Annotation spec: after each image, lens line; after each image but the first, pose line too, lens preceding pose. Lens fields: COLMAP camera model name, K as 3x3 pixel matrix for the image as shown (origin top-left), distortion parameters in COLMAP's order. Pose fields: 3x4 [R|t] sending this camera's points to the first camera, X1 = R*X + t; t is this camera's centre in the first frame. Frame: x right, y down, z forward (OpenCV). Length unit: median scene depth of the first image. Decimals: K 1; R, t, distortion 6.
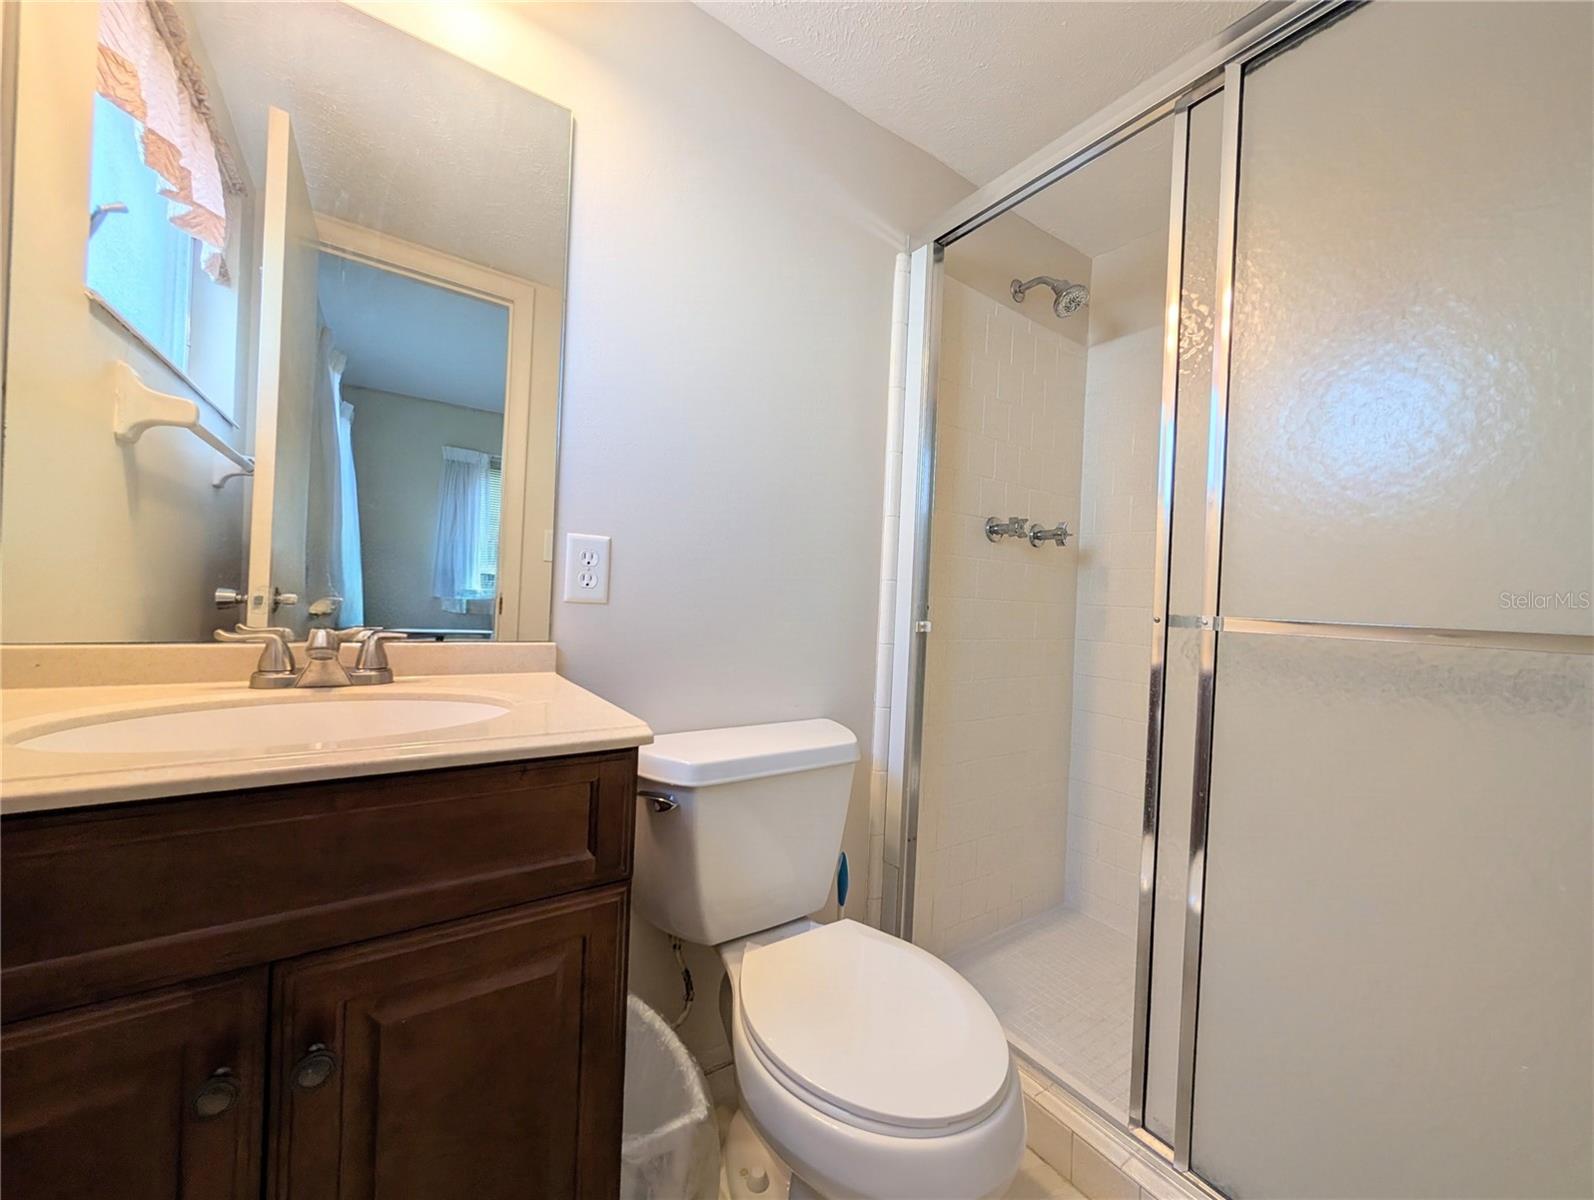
lens RADIAL K [[603.2, 0, 786.7], [0, 603.2, 596.1], [0, 0, 1]] dist [-0.000395, 0.000407]
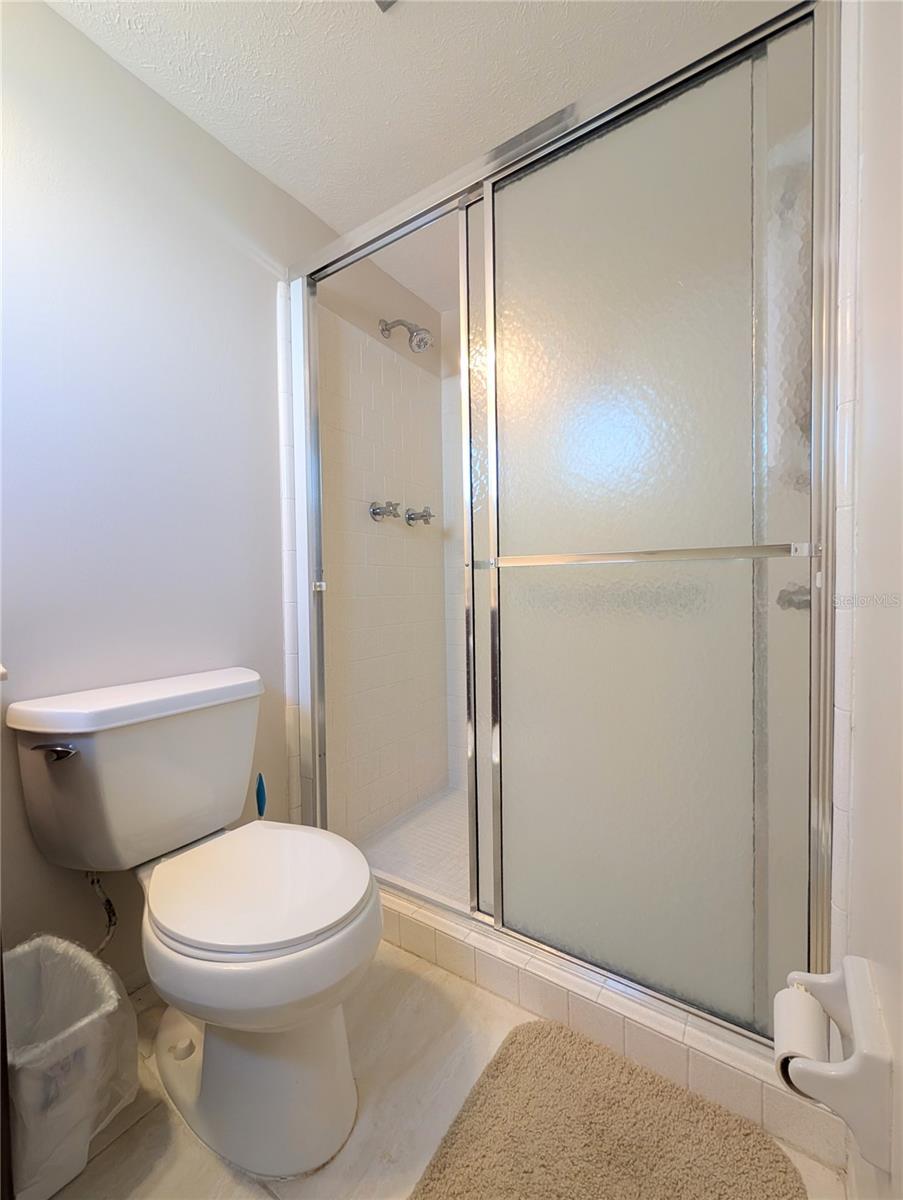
lens RADIAL K [[495.1, 0, 454.0], [0, 495.1, 597.9], [0, 0, 1]] dist [-0.000184, 0.000464]
pose [[0.926100, -0.065650, 0.371523, 0.122997], [0.056477, 0.997771, 0.035530, 0.065788], [-0.373028, -0.011922, 0.927744, -0.081550]]
